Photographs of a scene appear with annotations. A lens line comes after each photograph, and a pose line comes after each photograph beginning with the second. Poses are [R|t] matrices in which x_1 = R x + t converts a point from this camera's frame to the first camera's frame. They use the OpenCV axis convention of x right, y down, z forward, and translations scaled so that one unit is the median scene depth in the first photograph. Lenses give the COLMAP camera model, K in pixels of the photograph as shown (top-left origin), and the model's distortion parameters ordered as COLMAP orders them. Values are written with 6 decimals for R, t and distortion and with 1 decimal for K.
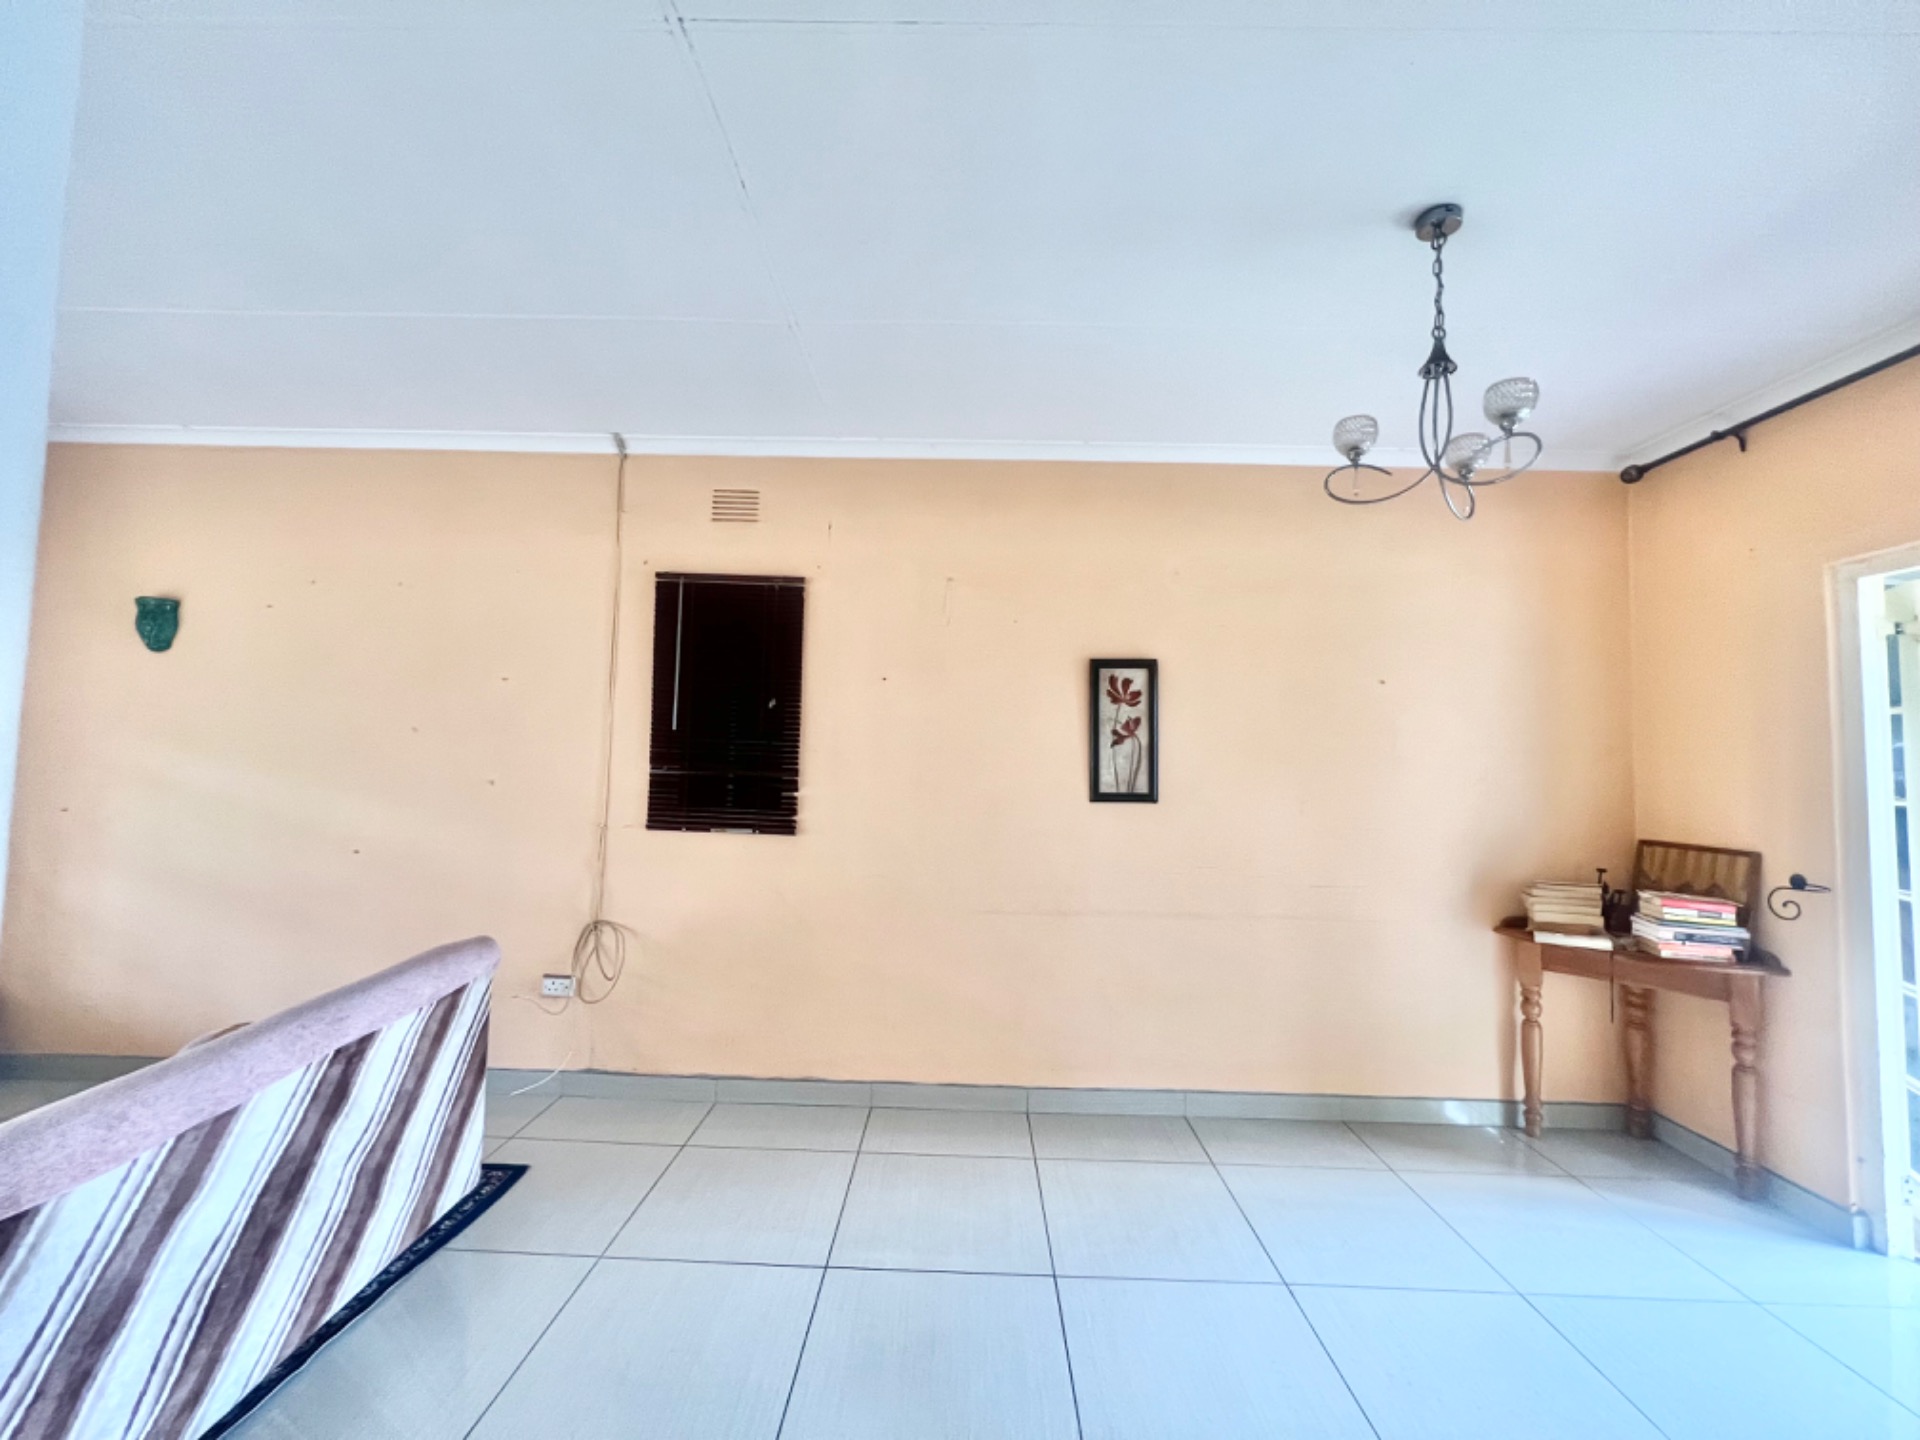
lens RADIAL K [[767.1, 0, 952.6], [0, 767.1, 718.6], [0, 0, 1]] dist [-0.004382, 0.001688]
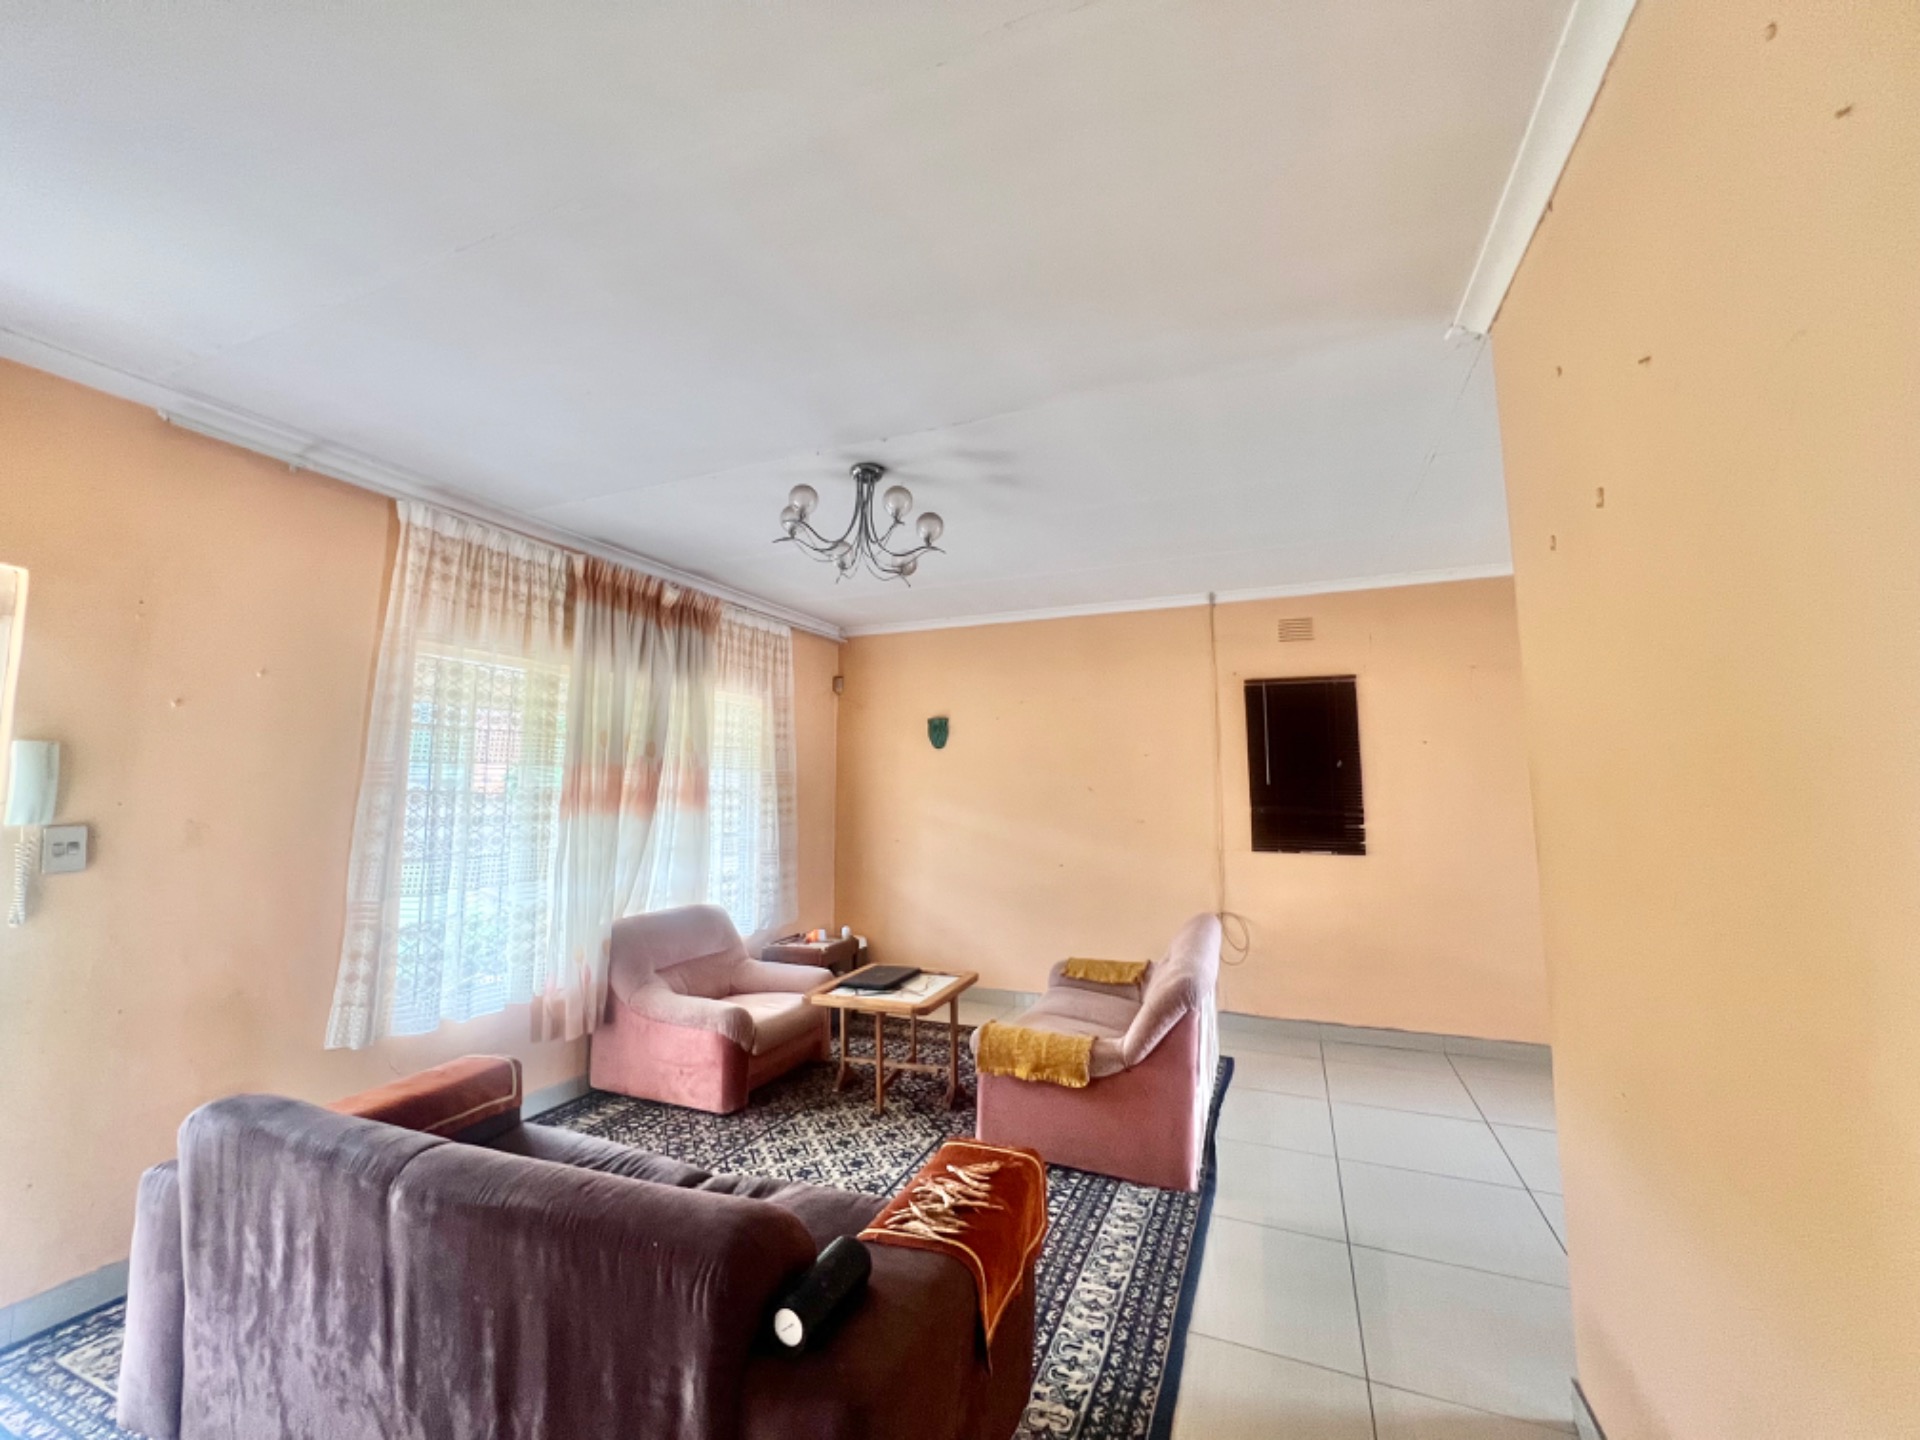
lens RADIAL K [[767.1, 0, 956.7], [0, 767.1, 716.4], [0, 0, 1]] dist [-0.004382, 0.001688]
pose [[0.929544, -0.065405, -0.362864, -0.377112], [0.045278, 0.996941, -0.063707, -0.049397], [0.365921, 0.042789, 0.929662, -0.619360]]
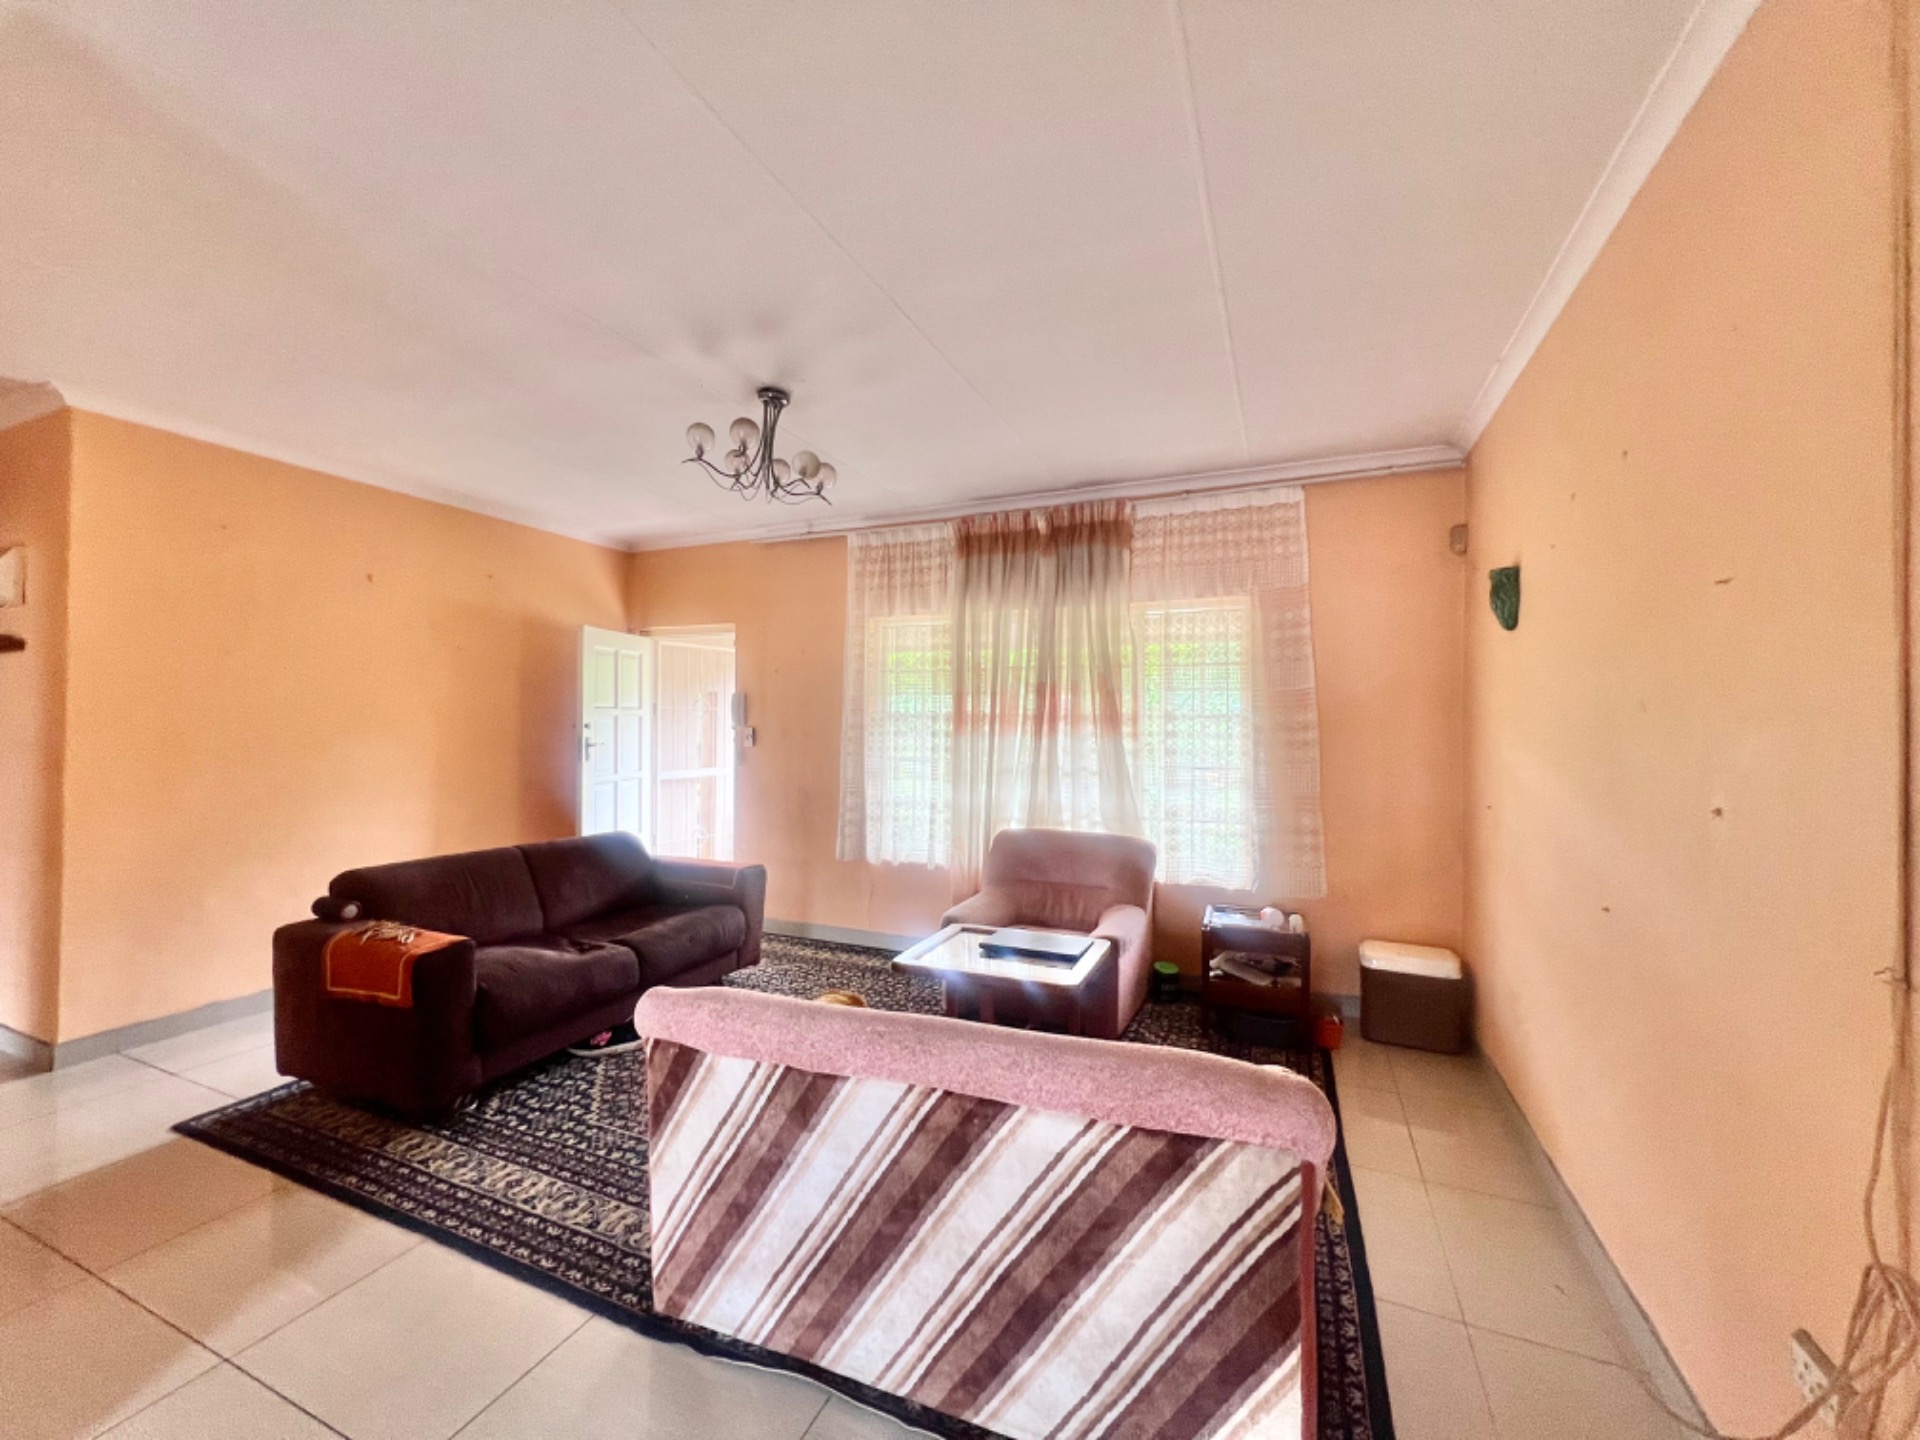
lens RADIAL K [[767.1, 0, 954.9], [0, 767.1, 718.7], [0, 0, 1]] dist [-0.004382, 0.001688]
pose [[-0.376196, -0.034221, -0.925908, -0.010923], [0.024939, 0.998582, -0.047039, 0.037869], [0.926204, -0.040788, -0.374809, 0.769118]]
